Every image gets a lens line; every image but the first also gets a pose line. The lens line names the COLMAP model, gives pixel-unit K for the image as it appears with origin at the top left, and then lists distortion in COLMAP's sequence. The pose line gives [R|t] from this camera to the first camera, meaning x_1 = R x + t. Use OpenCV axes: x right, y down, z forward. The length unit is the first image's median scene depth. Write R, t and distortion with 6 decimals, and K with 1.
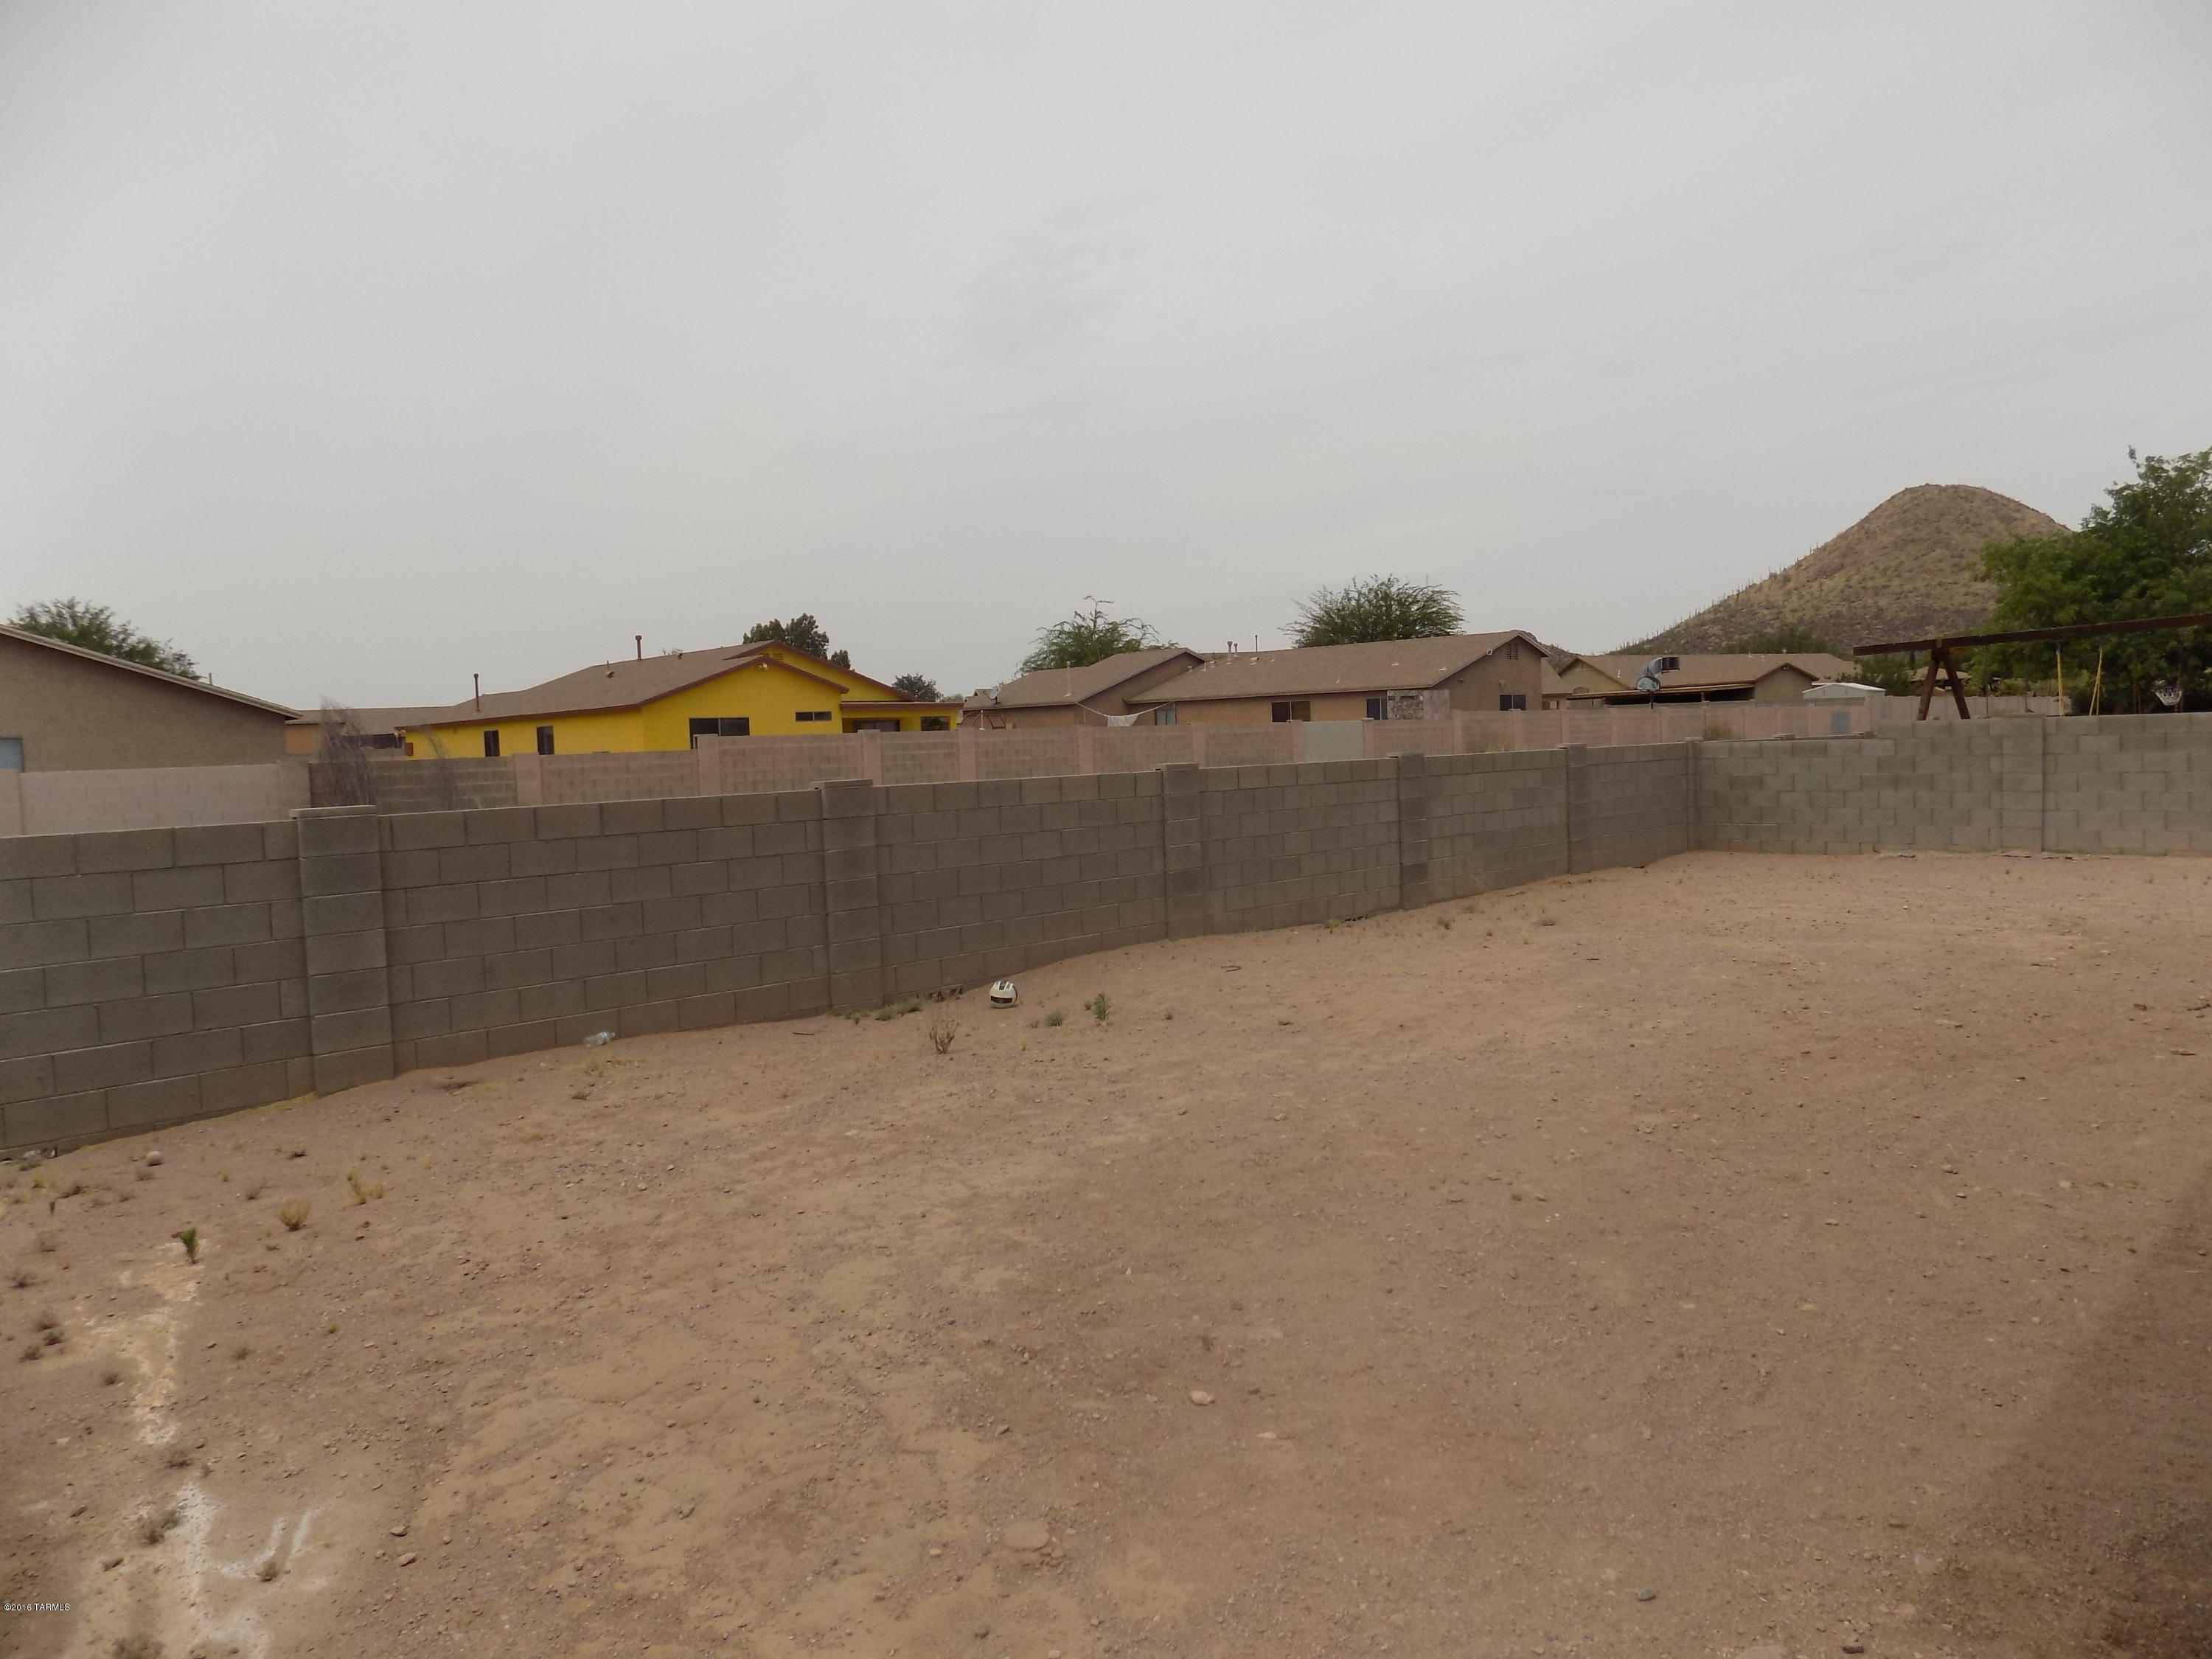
lens RADIAL K [[1498.0, 0, 1098.4], [0, 1498.0, 828.6], [0, 0, 1]] dist [-0.074128, 0.065610]
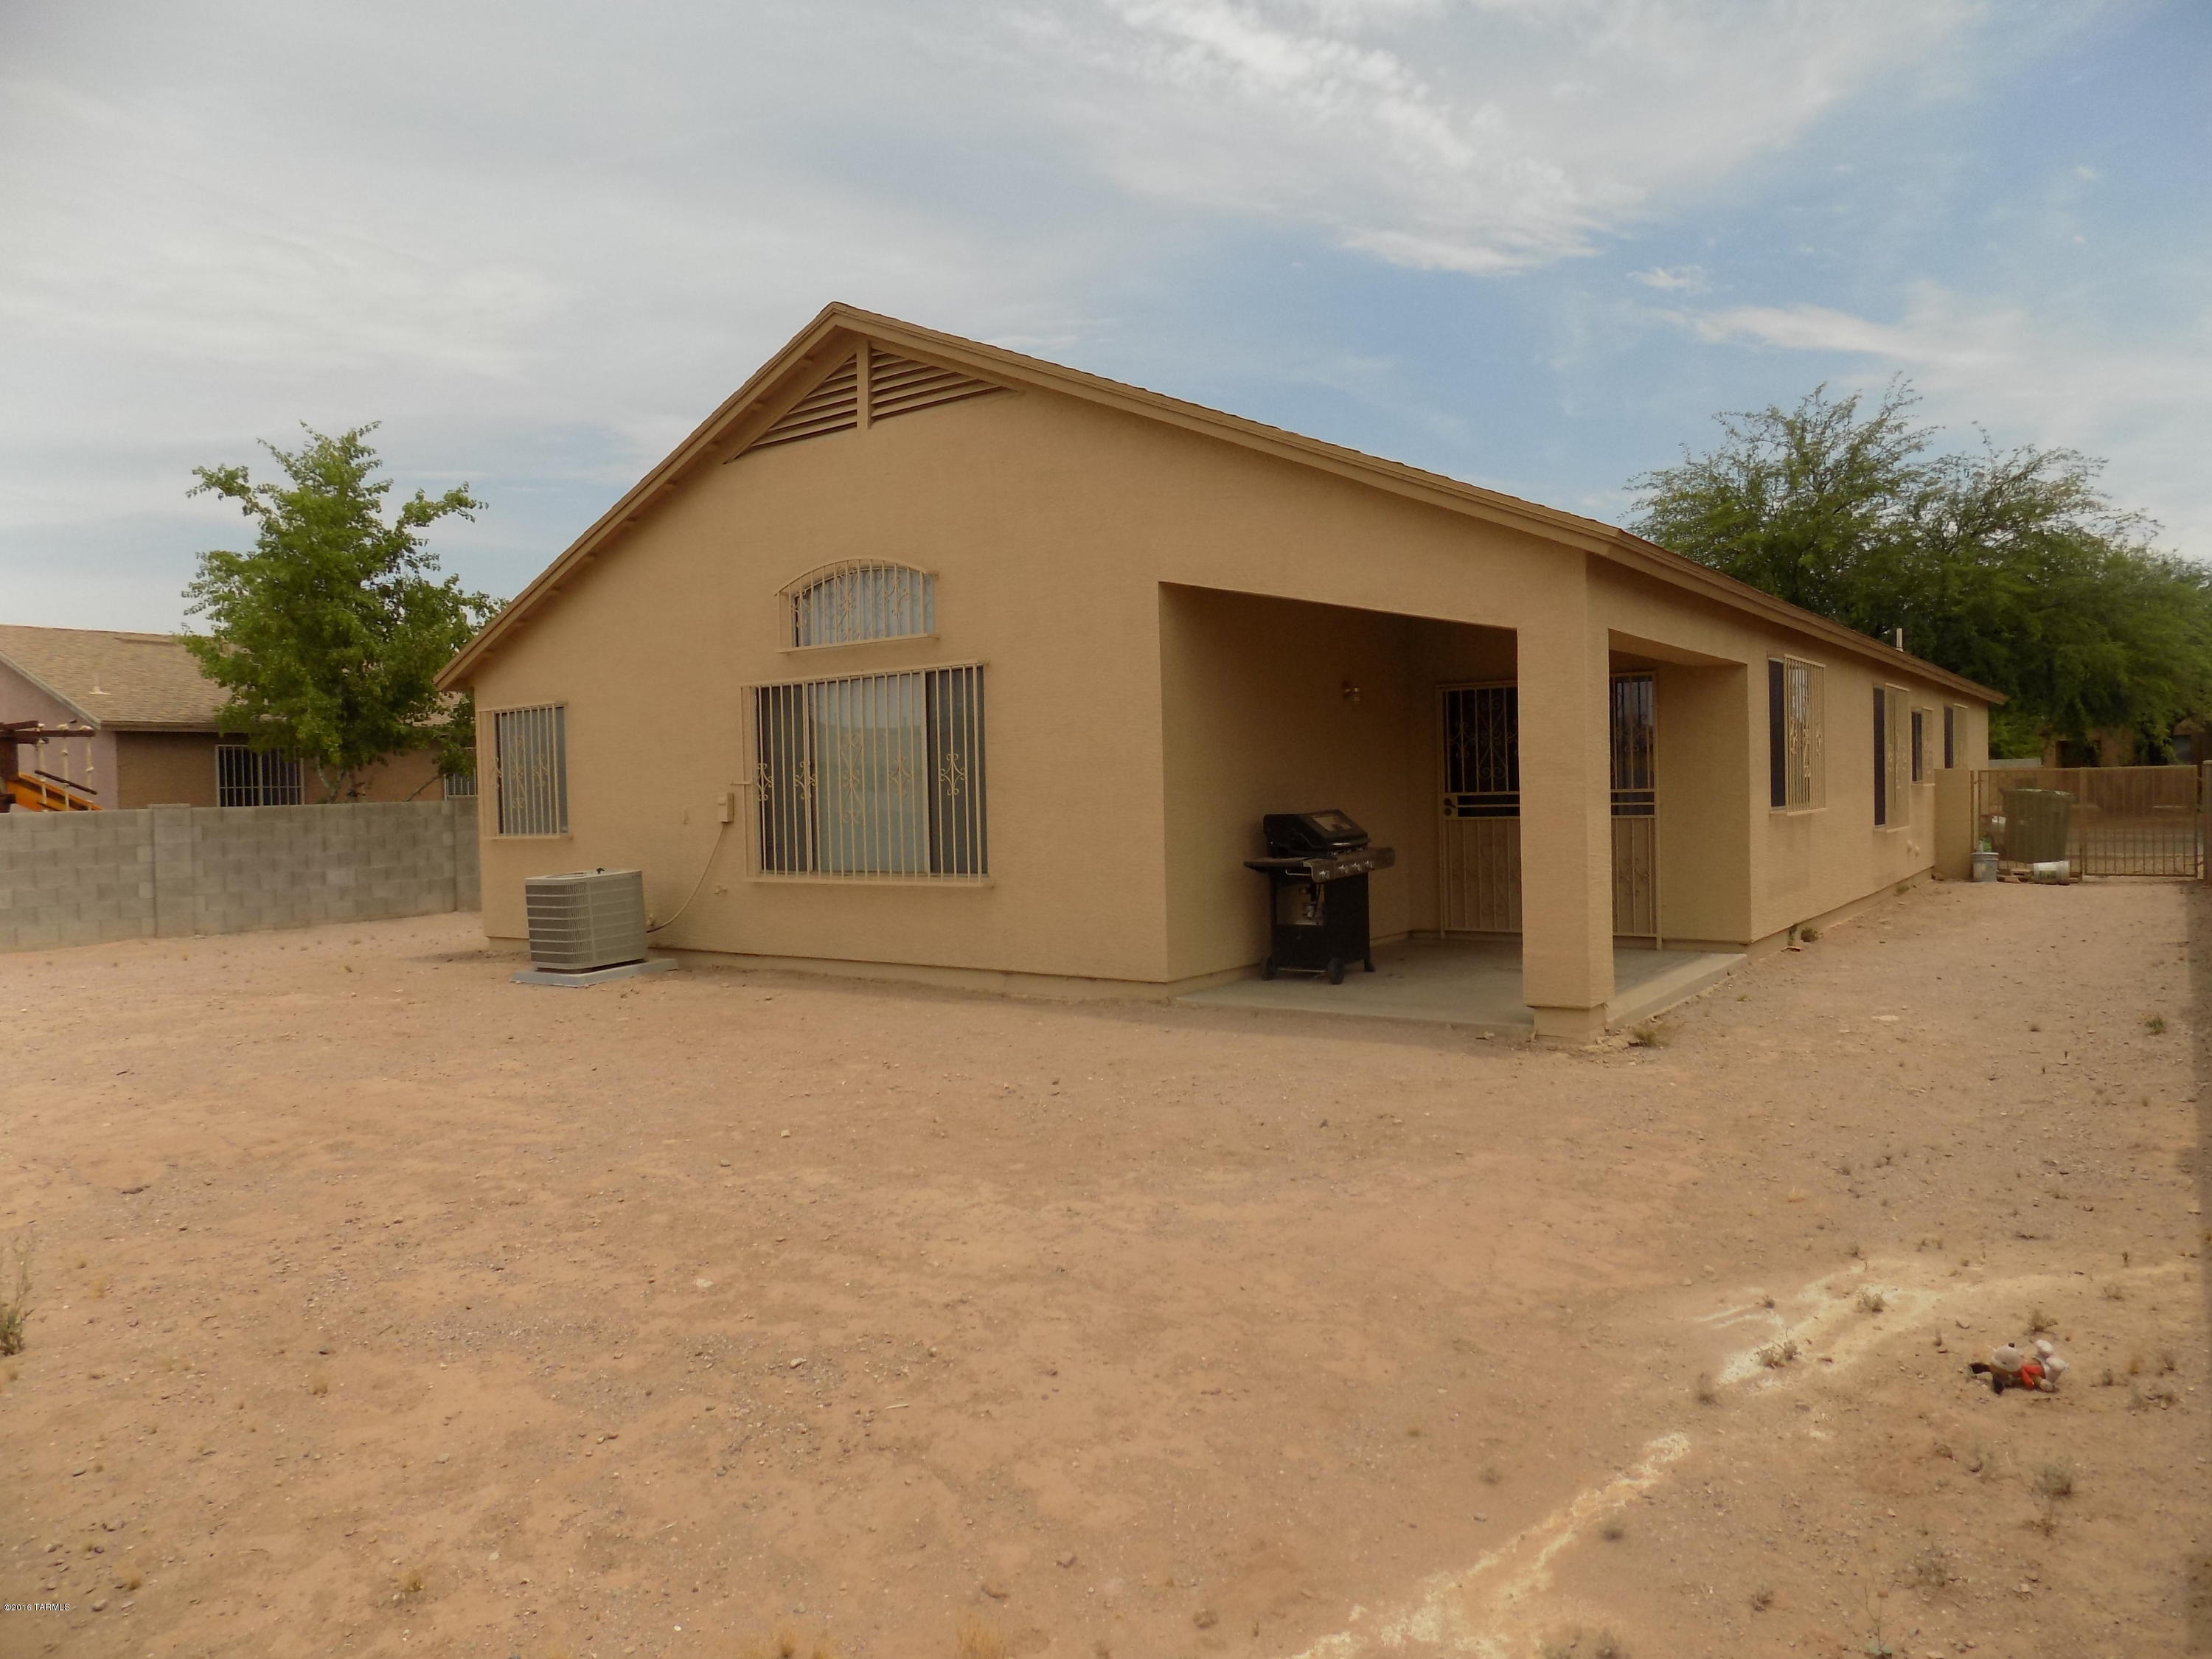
lens RADIAL K [[1498.0, 0, 1104.7], [0, 1498.0, 831.9], [0, 0, 1]] dist [-0.074128, 0.065610]
pose [[-0.174478, 0.008205, 0.984627, -1.281493], [0.089790, 0.995932, 0.007612, -0.008403], [-0.980559, 0.089738, -0.174504, 1.267100]]
